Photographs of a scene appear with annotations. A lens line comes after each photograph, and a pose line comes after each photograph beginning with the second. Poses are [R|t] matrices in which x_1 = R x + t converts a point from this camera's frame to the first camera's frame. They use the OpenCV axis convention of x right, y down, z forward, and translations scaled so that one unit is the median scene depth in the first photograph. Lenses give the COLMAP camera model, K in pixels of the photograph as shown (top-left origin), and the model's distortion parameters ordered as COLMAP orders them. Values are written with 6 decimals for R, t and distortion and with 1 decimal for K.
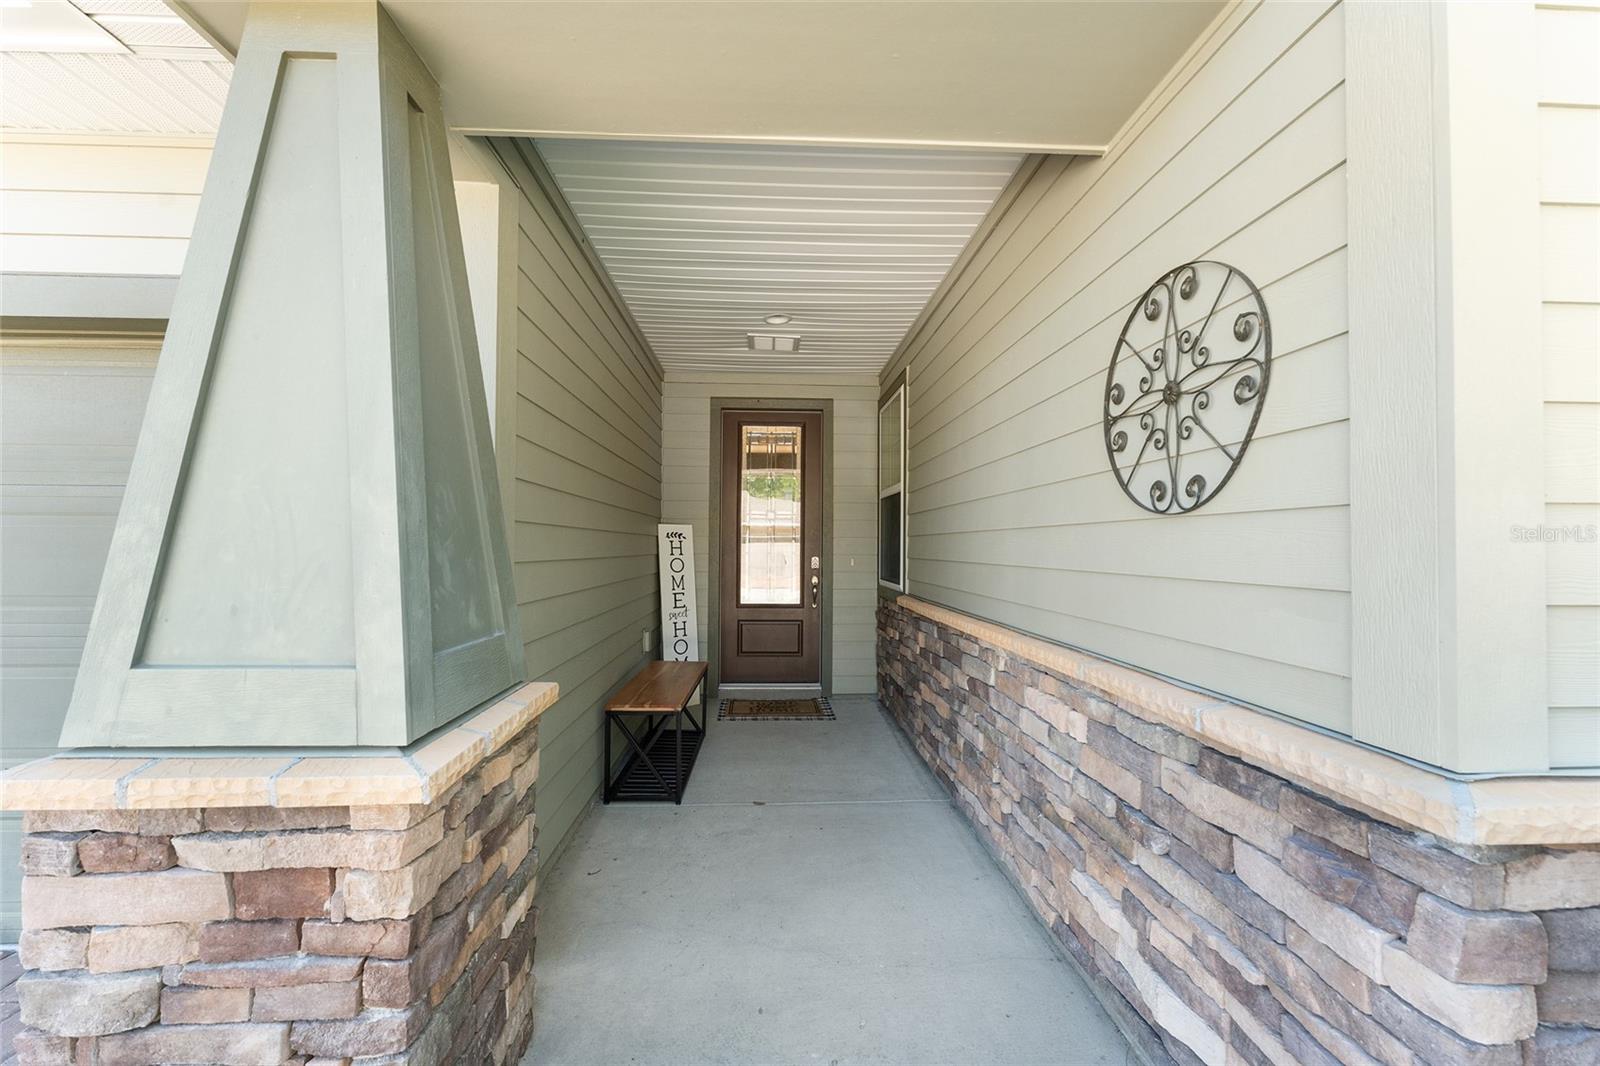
lens RADIAL K [[639.4, 0, 794.7], [0, 639.4, 541.9], [0, 0, 1]] dist [-0.004614, 0.000096]
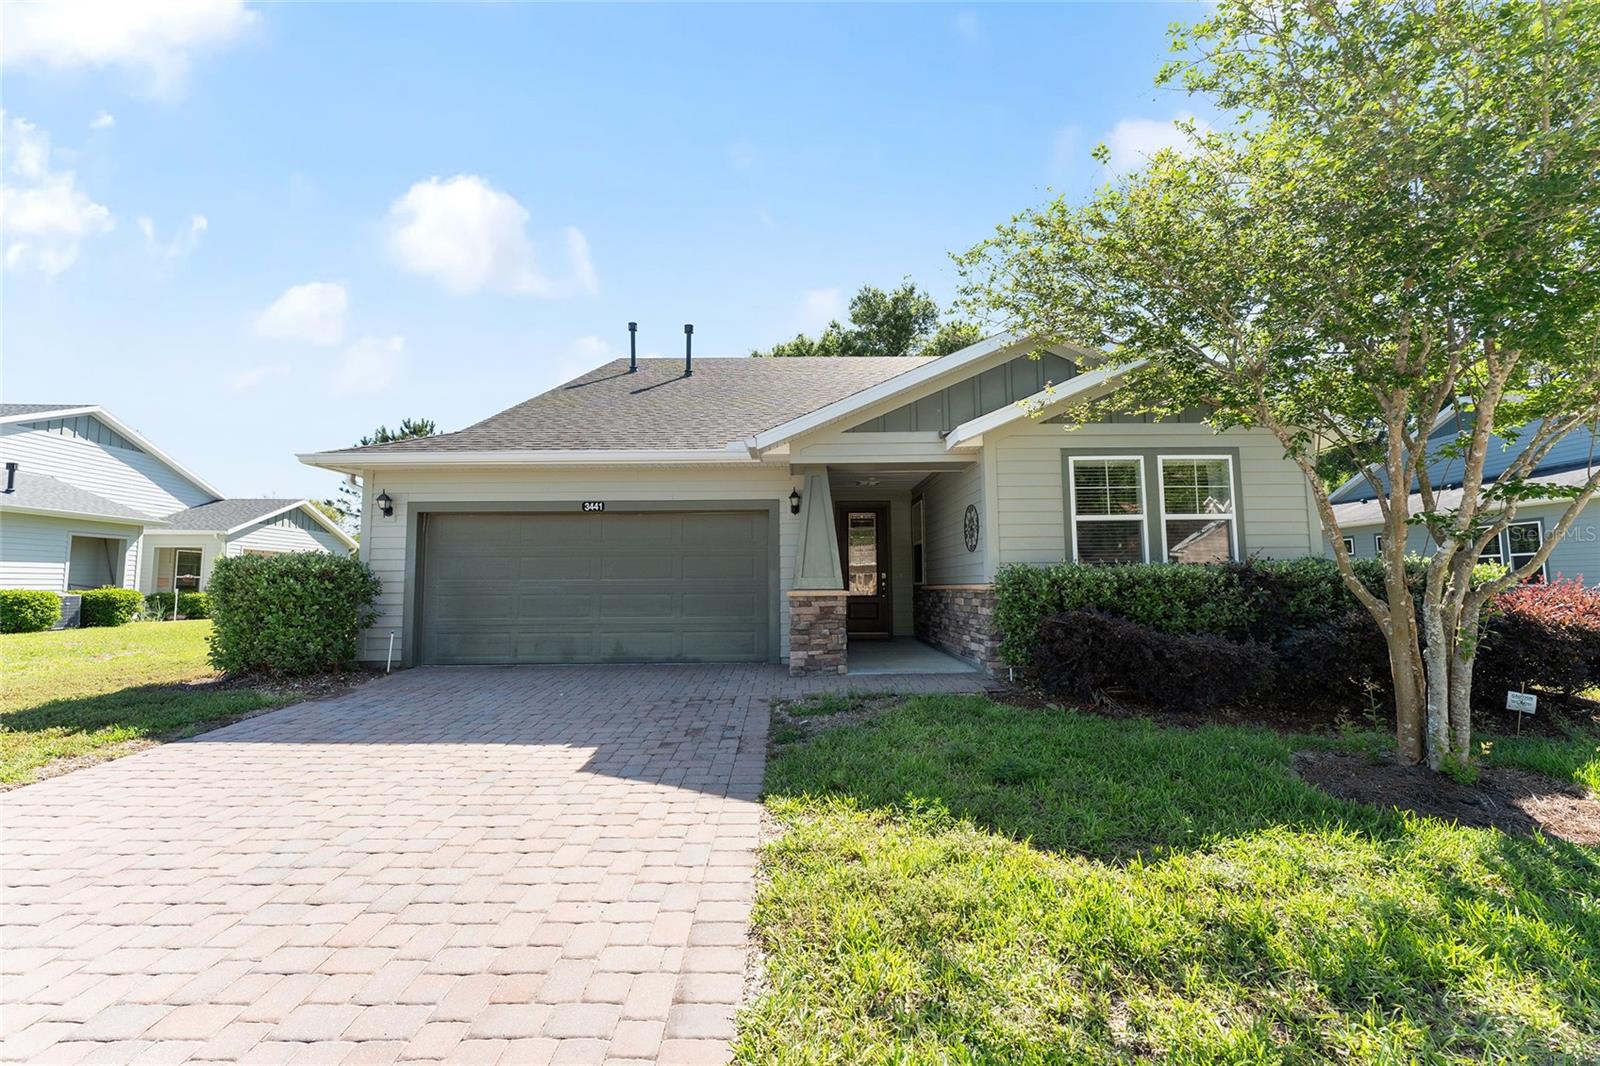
lens RADIAL K [[639.4, 0, 798.6], [0, 639.4, 534.4], [0, 0, 1]] dist [-0.004614, 0.000096]
pose [[0.999112, -0.015872, -0.039028, -0.178625], [0.012791, 0.996874, -0.077963, 0.060350], [0.040143, 0.077394, 0.996192, -1.244599]]
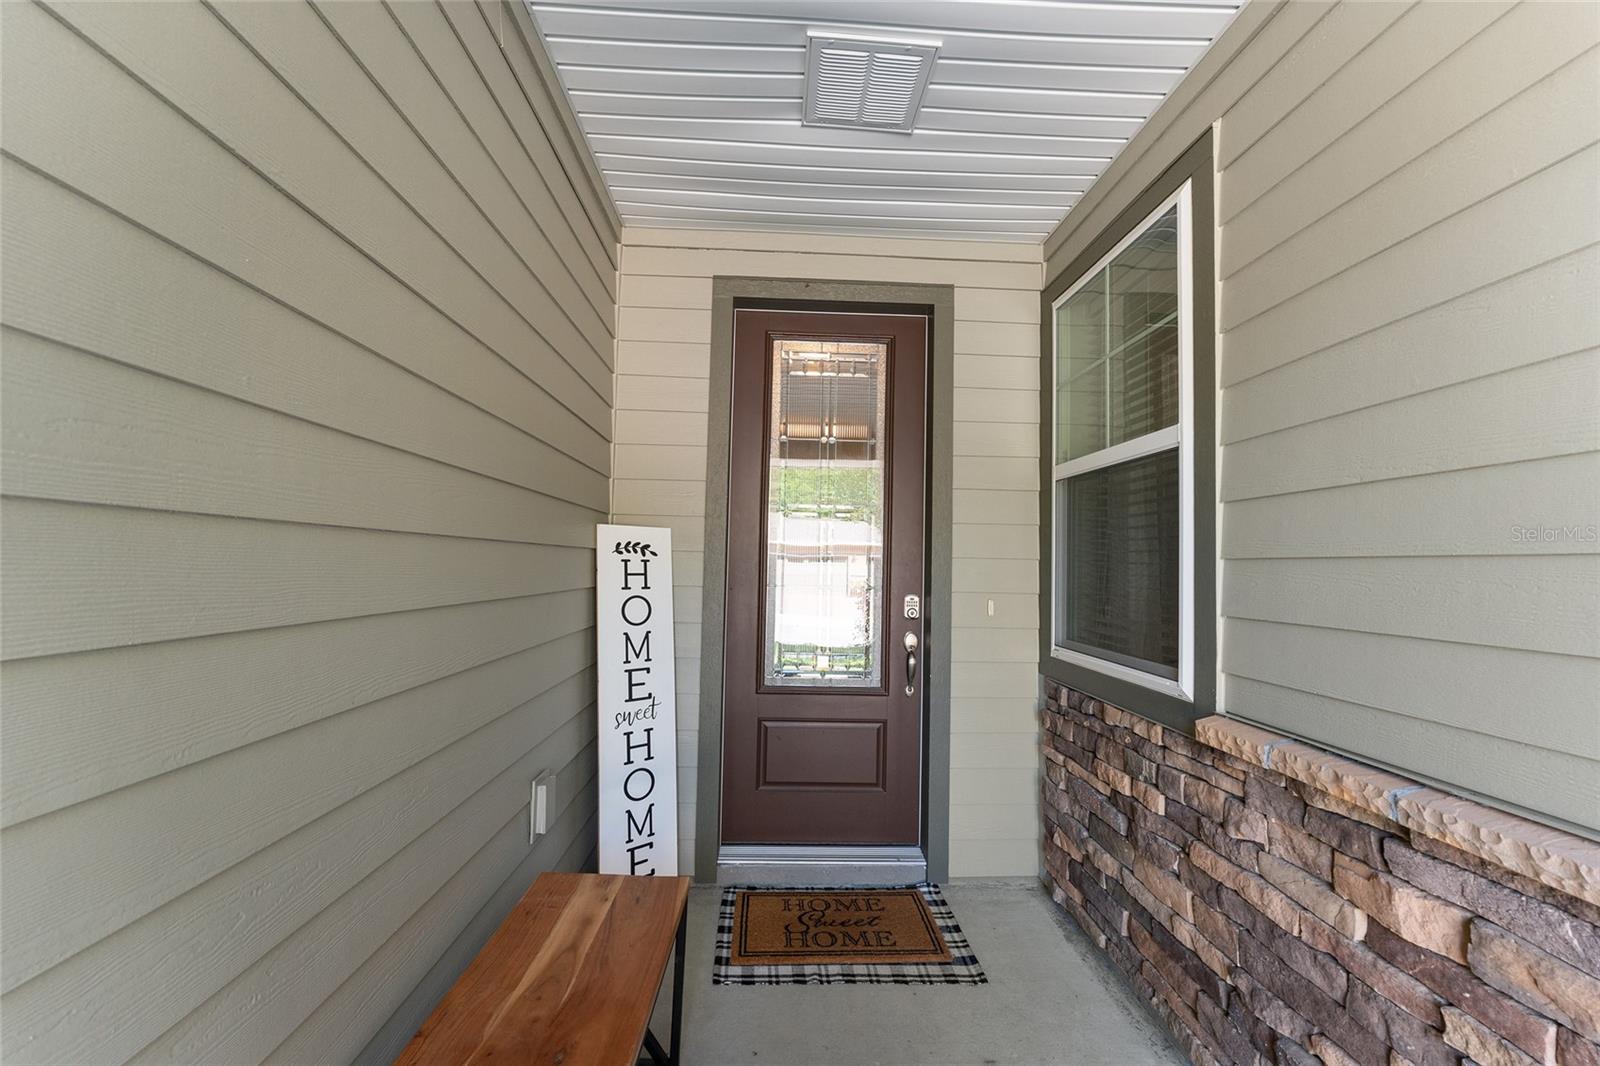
lens RADIAL K [[639.4, 0, 798.8], [0, 639.4, 535.7], [0, 0, 1]] dist [-0.004614, 0.000096]
pose [[0.999880, 0.015459, -0.000307, -0.062229], [-0.015460, 0.999188, -0.037217, -0.003687], [-0.000269, 0.037218, 0.999307, 0.515432]]
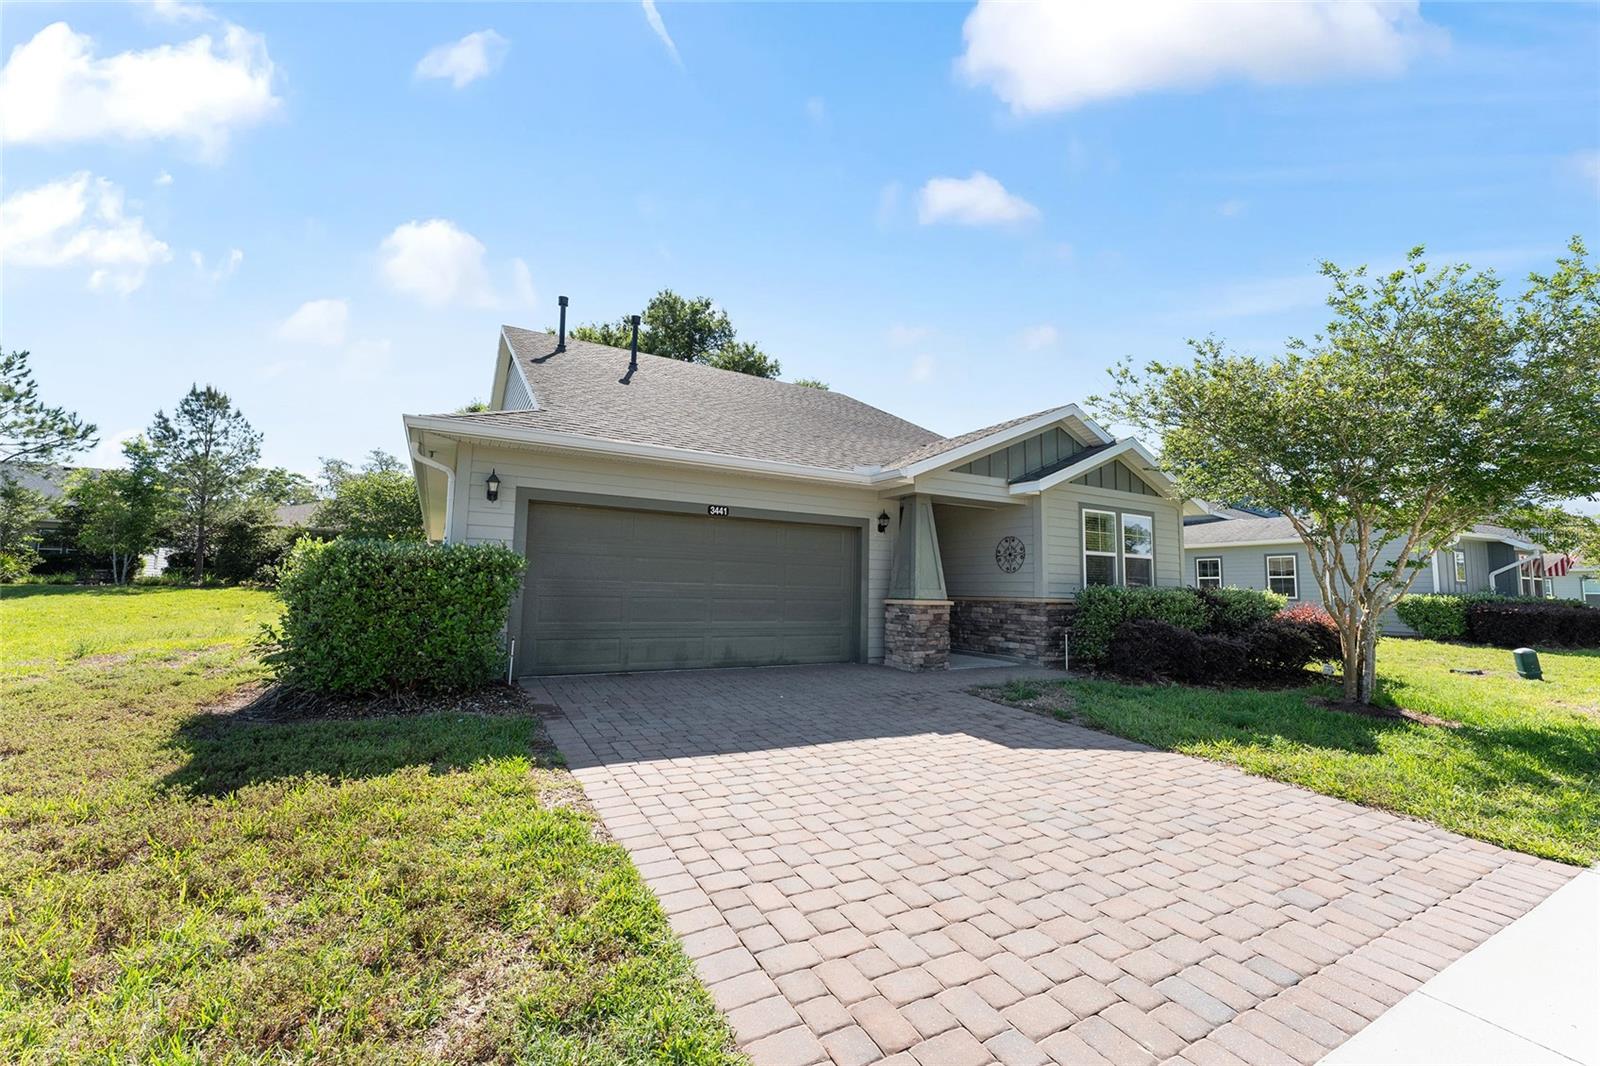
lens RADIAL K [[639.4, 0, 798.2], [0, 639.4, 531.7], [0, 0, 1]] dist [-0.004614, 0.000096]
pose [[0.891052, 0.055425, 0.450505, -1.315090], [-0.018685, 0.996155, -0.085598, 0.044353], [-0.453517, 0.067855, 0.888661, -1.182839]]
